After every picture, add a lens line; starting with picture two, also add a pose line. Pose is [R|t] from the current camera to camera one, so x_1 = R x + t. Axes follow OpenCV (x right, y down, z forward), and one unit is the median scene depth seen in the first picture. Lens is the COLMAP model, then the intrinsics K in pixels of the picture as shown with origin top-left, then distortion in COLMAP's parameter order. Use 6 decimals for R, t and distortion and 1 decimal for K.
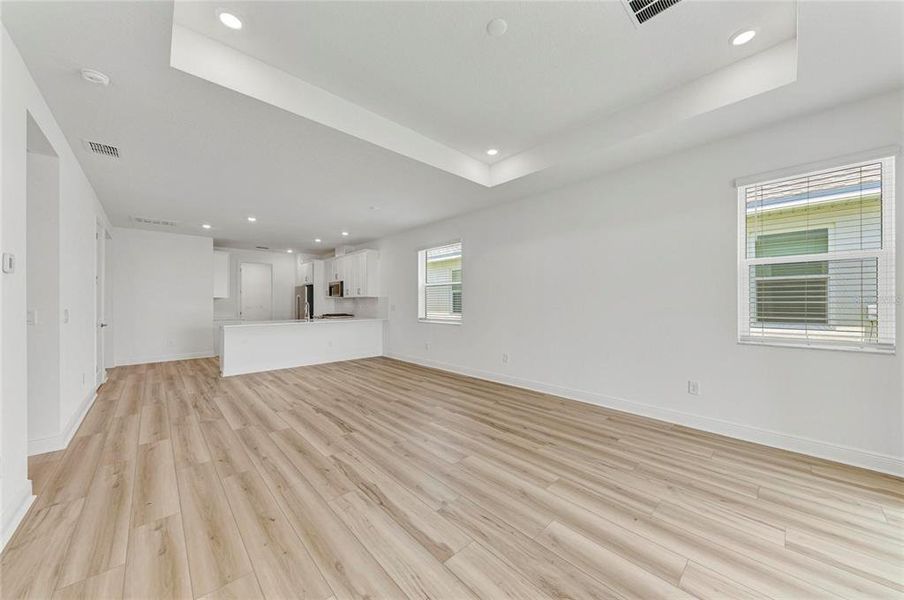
lens RADIAL K [[318.5, 0, 457.0], [0, 318.5, 300.9], [0, 0, 1]] dist [0.003826, -0.001251]
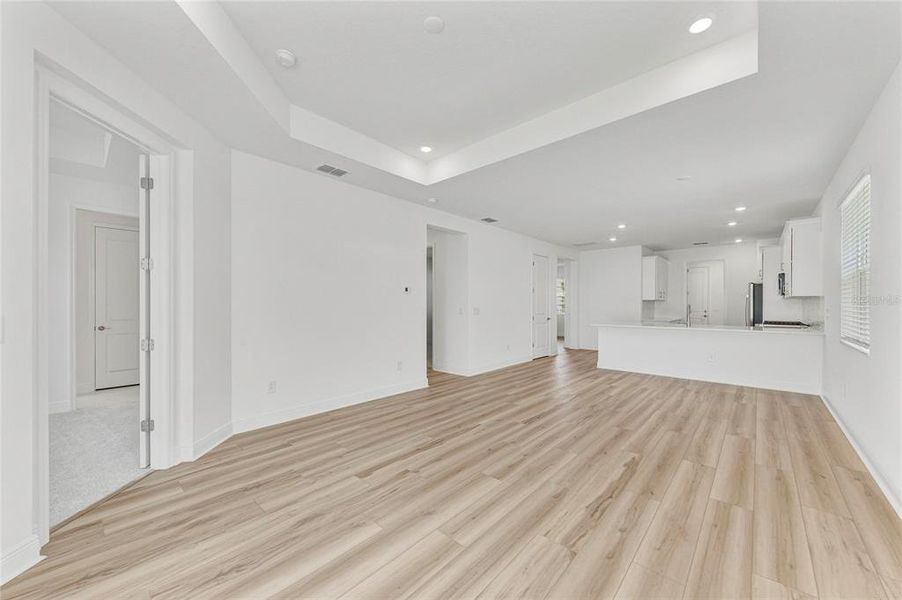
lens RADIAL K [[334.2, 0, 452.2], [0, 334.2, 299.0], [0, 0, 1]] dist [0.002221, -0.000469]
pose [[0.076010, -0.013439, -0.997017, 0.577382], [0.001459, 0.999910, -0.013367, 0.001057], [0.997106, -0.000439, 0.076023, 0.486794]]
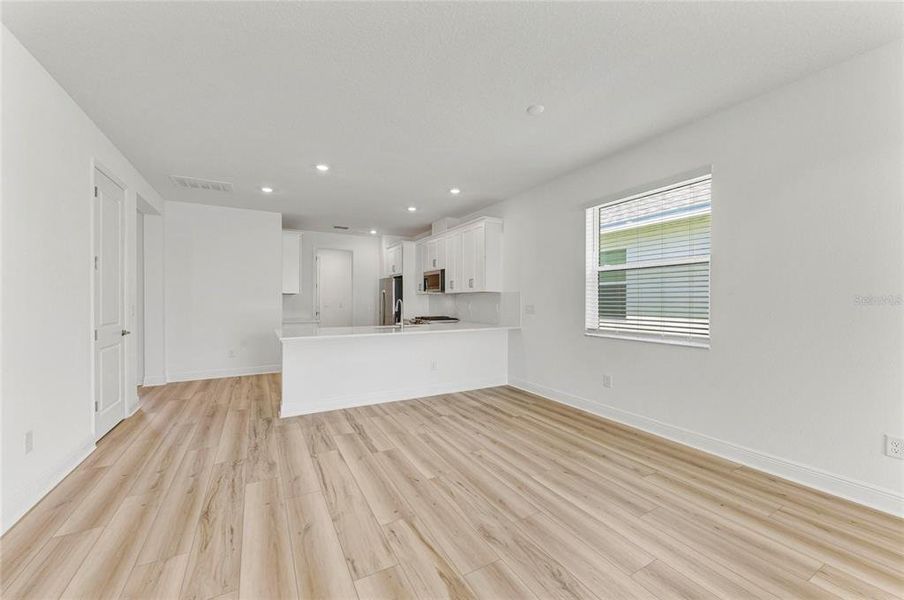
lens RADIAL K [[351.6, 0, 456.2], [0, 351.6, 301.7], [0, 0, 1]] dist [0.004026, -0.002489]
pose [[0.970509, 0.005234, -0.241009, -0.295646], [-0.003328, 0.999960, 0.008315, 0.002810], [0.241043, -0.007268, 0.970487, 0.528302]]
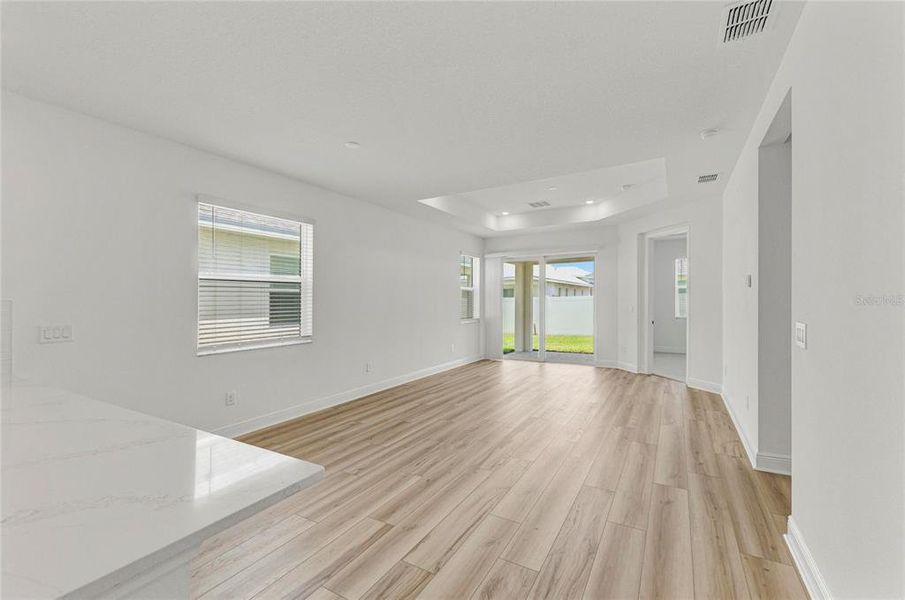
lens RADIAL K [[381.7, 0, 473.7], [0, 381.7, 301.0], [0, 0, 1]] dist [-0.002068, -0.000951]
pose [[-0.318979, 0.008368, 0.947725, -1.159819], [0.012922, 0.999906, -0.004480, -0.008949], [-0.947674, 0.010818, -0.319057, 1.207494]]
